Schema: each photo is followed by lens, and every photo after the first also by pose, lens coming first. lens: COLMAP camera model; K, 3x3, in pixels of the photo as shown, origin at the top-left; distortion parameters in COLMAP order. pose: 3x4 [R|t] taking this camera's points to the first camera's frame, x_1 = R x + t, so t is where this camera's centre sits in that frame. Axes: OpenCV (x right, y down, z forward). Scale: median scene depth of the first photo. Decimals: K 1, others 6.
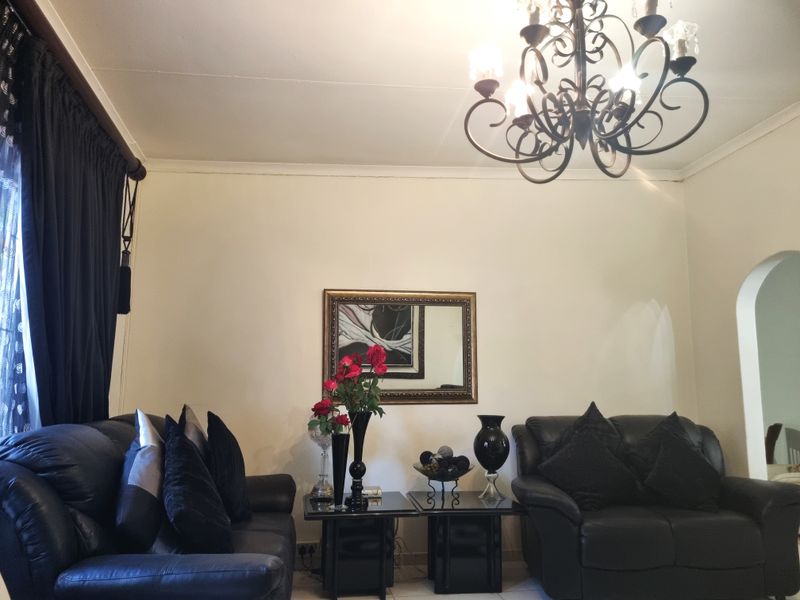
lens RADIAL K [[616.5, 0, 404.9], [0, 616.5, 302.0], [0, 0, 1]] dist [0.062934, -0.049171]
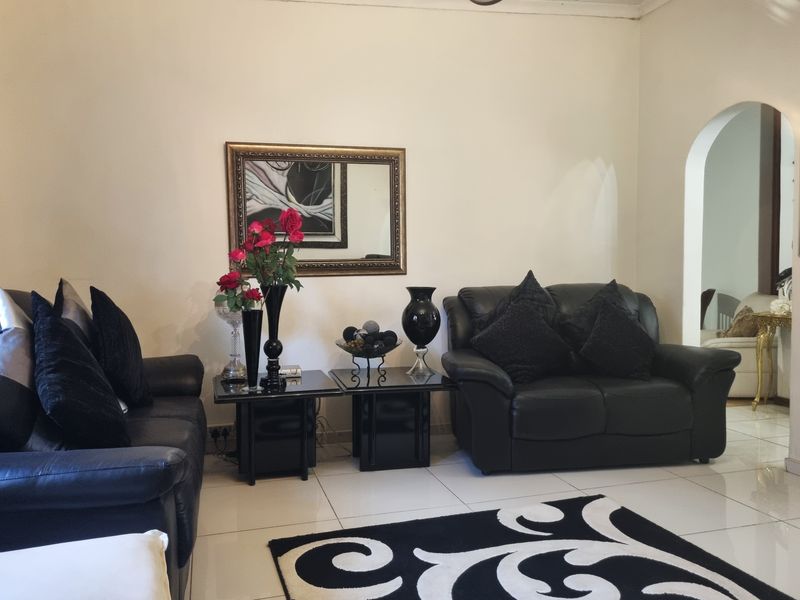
lens RADIAL K [[616.5, 0, 404.9], [0, 616.5, 302.0], [0, 0, 1]] dist [0.062934, -0.049171]
pose [[0.992766, -0.017409, 0.118794, 0.007715], [-0.007308, 0.978835, 0.204521, 0.019972], [-0.119840, -0.203910, 0.971627, 0.119123]]
